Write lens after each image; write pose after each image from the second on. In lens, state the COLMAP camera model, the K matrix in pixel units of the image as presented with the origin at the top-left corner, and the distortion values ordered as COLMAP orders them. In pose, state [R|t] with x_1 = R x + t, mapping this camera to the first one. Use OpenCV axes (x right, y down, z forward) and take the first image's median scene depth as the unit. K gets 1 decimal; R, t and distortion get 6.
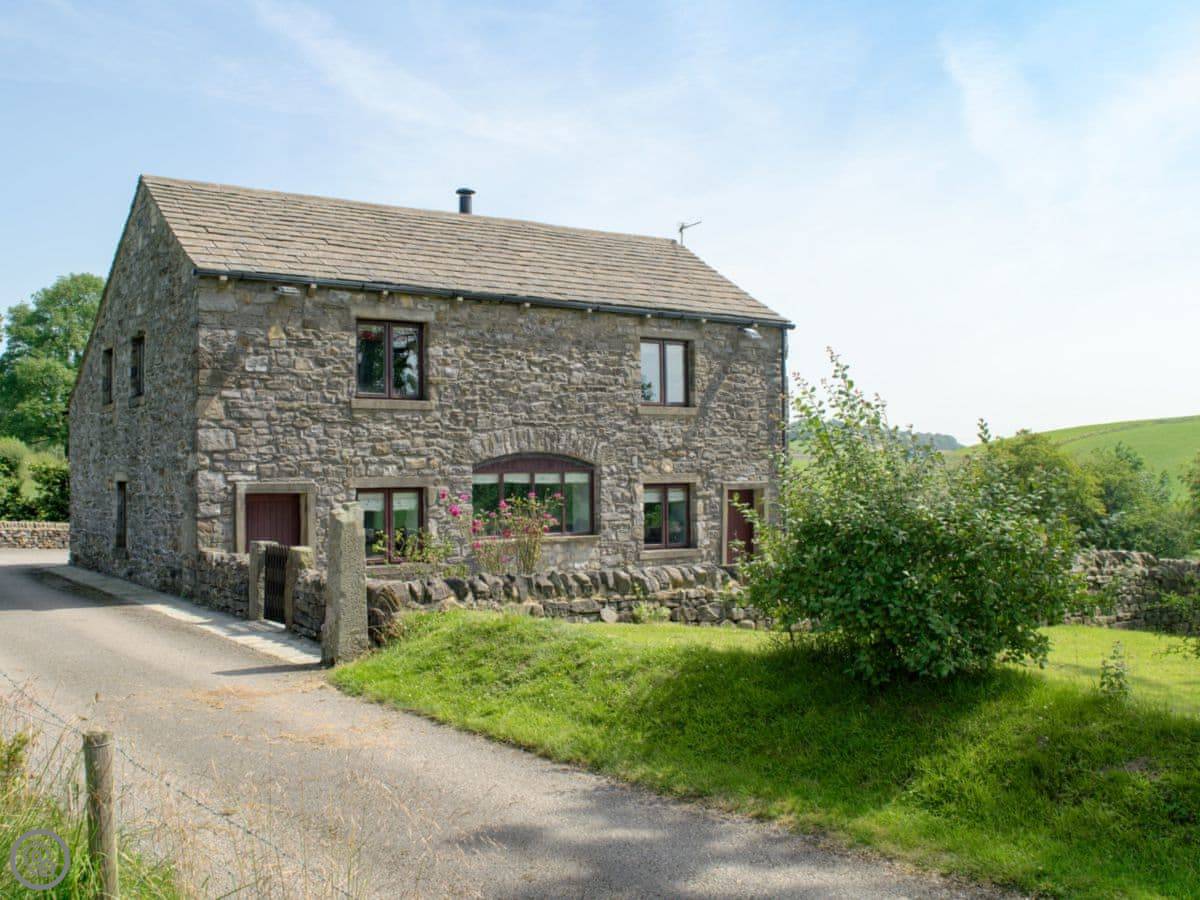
lens RADIAL K [[1059.3, 0, 597.9], [0, 1059.3, 427.6], [0, 0, 1]] dist [-0.075687, -0.002913]
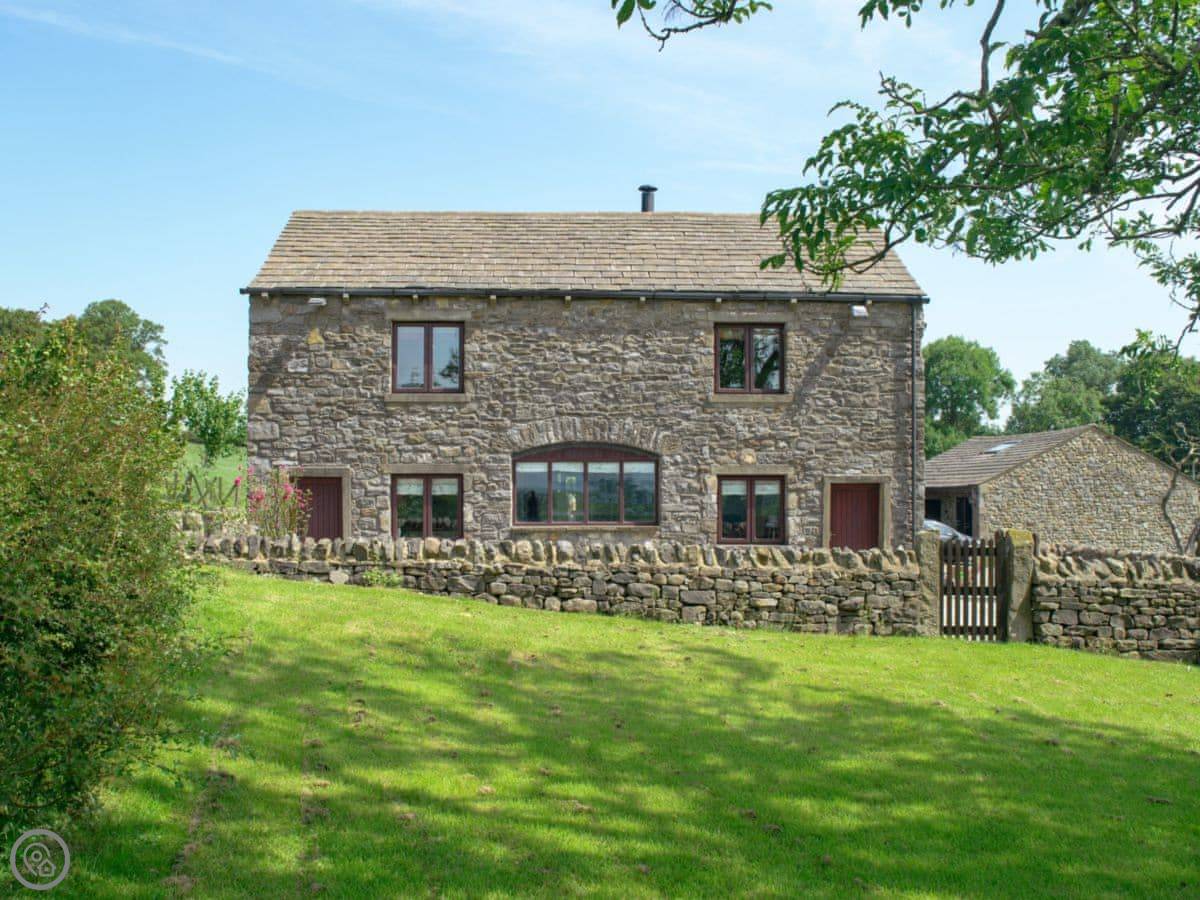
lens RADIAL K [[1126.2, 0, 682.6], [0, 1126.2, 448.2], [0, 0, 1]] dist [-0.078501, -0.003417]
pose [[0.879760, -0.009038, -0.475332, 0.563307], [0.011943, 0.999924, 0.003093, 0.028547], [0.475268, -0.008398, 0.879801, 0.096188]]
